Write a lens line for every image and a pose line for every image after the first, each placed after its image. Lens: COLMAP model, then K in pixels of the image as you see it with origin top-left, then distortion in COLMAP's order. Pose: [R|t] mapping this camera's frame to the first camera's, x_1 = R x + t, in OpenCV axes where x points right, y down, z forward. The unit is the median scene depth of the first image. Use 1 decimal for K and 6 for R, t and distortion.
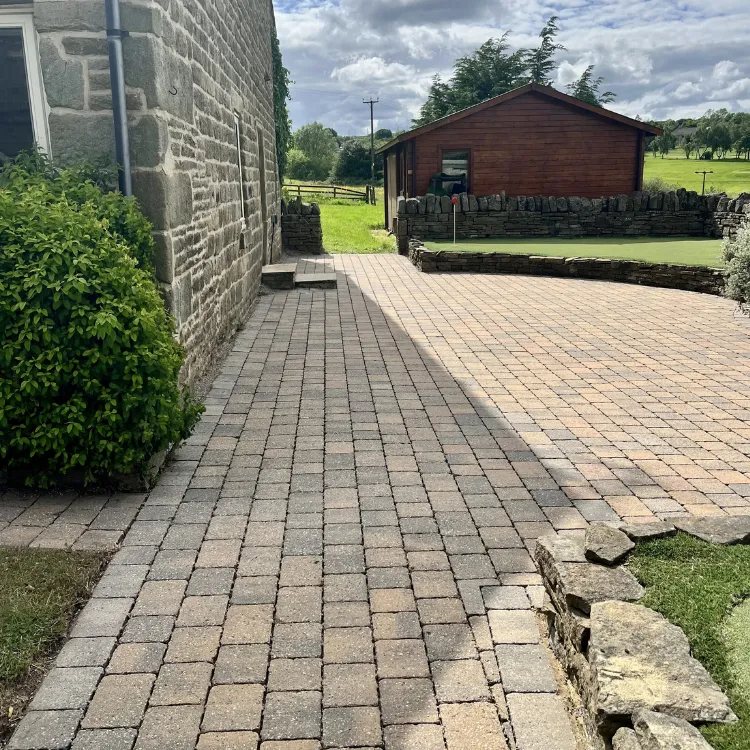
lens RADIAL K [[783.5, 0, 375.2], [0, 783.5, 380.7], [0, 0, 1]] dist [0.074851, 0.000000]
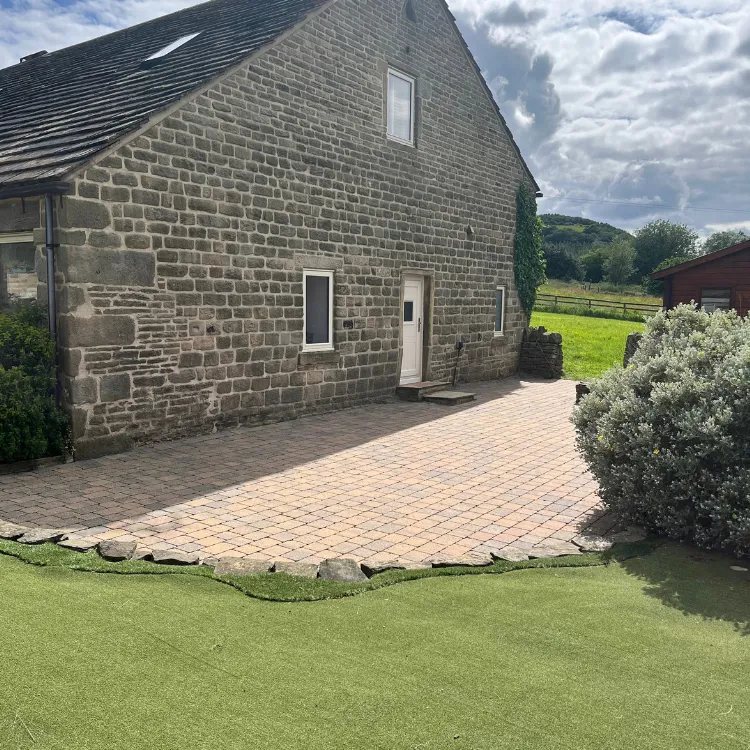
lens RADIAL K [[783.5, 0, 363.9], [0, 783.5, 379.4], [0, 0, 1]] dist [0.074851, 0.000000]
pose [[0.758063, 0.078852, -0.647398, 1.381909], [-0.178619, 0.979811, -0.089812, -0.072831], [0.627245, 0.183720, 0.756842, 0.071924]]
